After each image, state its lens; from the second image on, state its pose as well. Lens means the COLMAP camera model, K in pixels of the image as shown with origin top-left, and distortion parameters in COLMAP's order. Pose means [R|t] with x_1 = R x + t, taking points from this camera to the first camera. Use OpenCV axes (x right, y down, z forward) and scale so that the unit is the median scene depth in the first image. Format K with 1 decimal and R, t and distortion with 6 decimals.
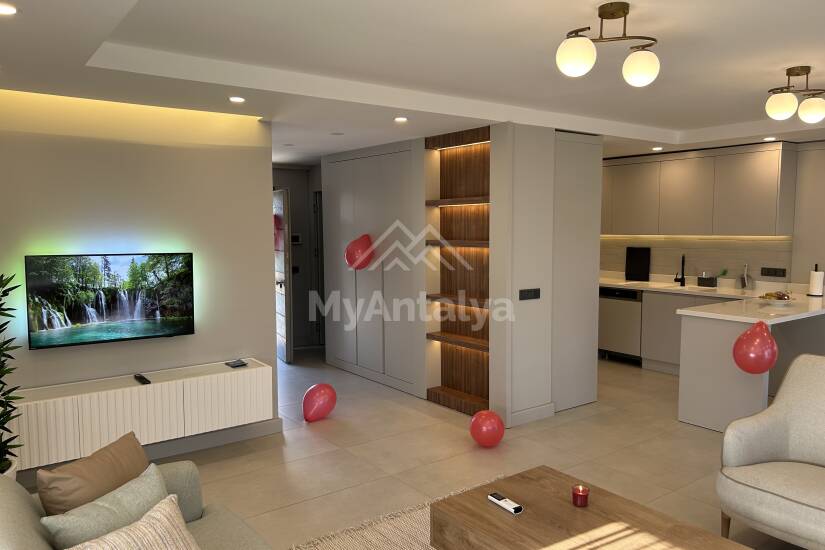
lens RADIAL K [[620.5, 0, 412.2], [0, 620.5, 273.5], [0, 0, 1]] dist [0.082405, -0.094586]
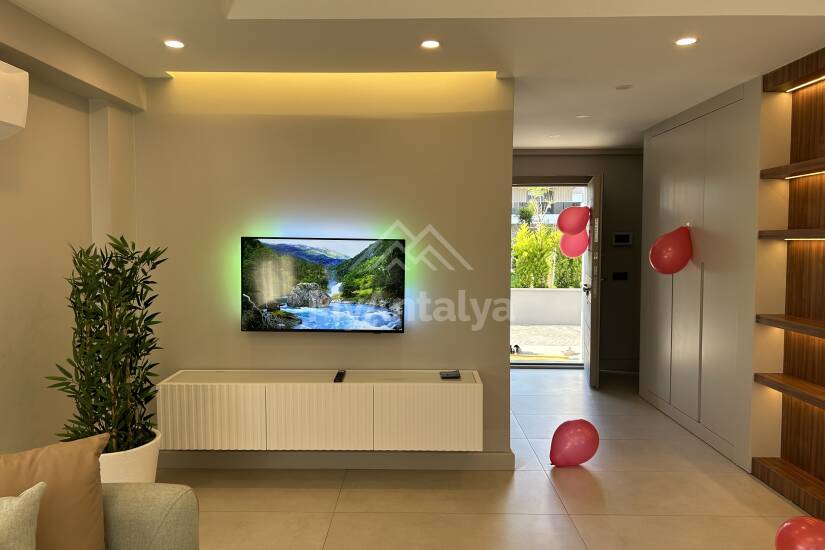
lens RADIAL K [[620.5, 0, 412.2], [0, 620.5, 273.5], [0, 0, 1]] dist [0.082405, -0.094586]
pose [[0.792044, 0.036654, -0.609363, 0.168600], [-0.051735, 0.998635, -0.007176, 0.018654], [0.608268, 0.037209, 0.792859, 0.302518]]
